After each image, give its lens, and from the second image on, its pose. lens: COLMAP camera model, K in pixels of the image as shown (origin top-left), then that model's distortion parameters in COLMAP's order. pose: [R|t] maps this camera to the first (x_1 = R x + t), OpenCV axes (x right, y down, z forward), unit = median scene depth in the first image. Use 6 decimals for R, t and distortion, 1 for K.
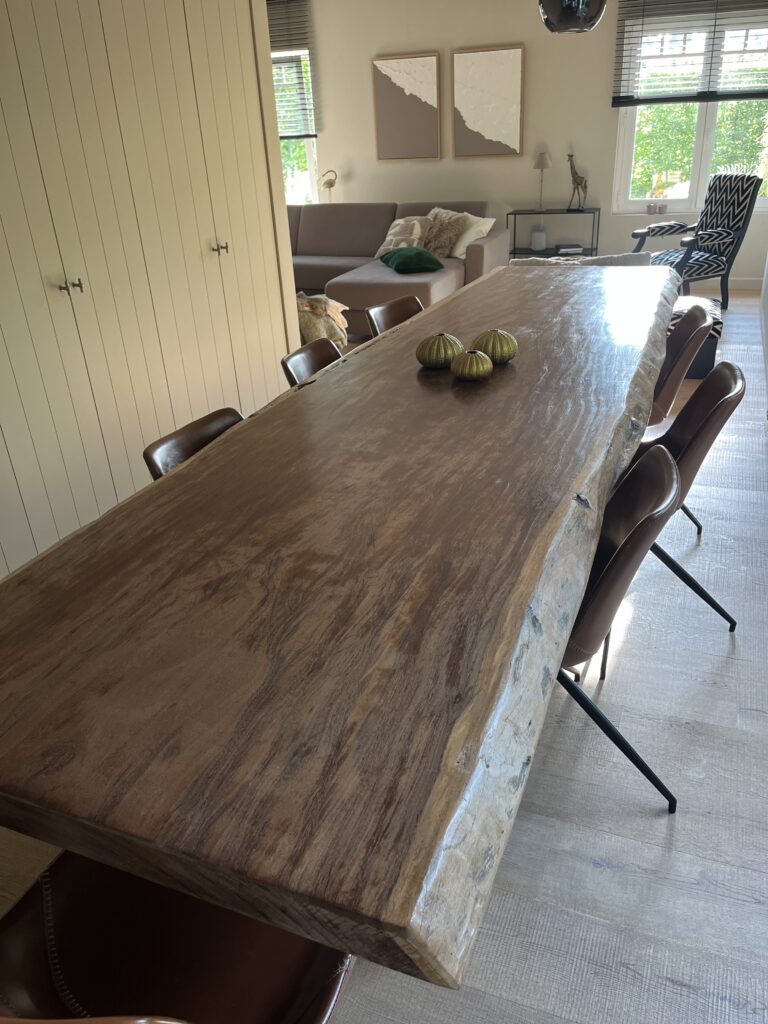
lens RADIAL K [[785.4, 0, 380.2], [0, 785.4, 518.1], [0, 0, 1]] dist [0.077010, -0.119936]
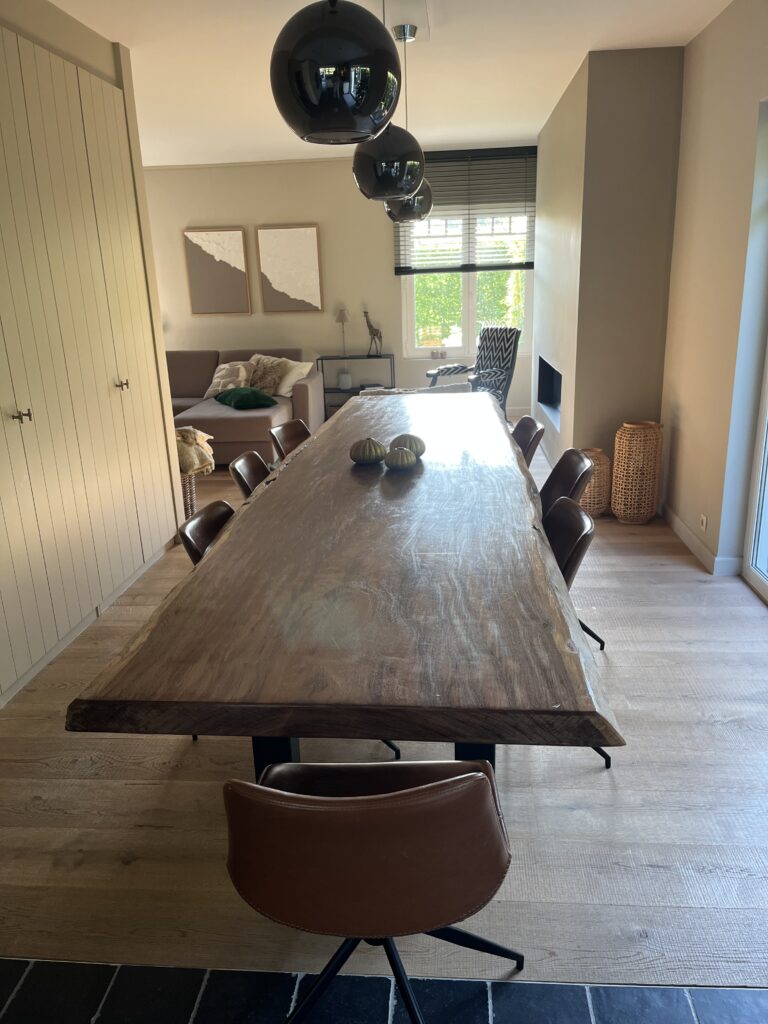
lens RADIAL K [[781.6, 0, 398.4], [0, 781.6, 509.0], [0, 0, 1]] dist [0.006812, 0.002962]
pose [[0.953337, -0.066891, 0.294404, -0.082039], [0.119482, 0.979123, -0.164442, 0.029508], [-0.277258, 0.191945, 0.941427, -0.056410]]
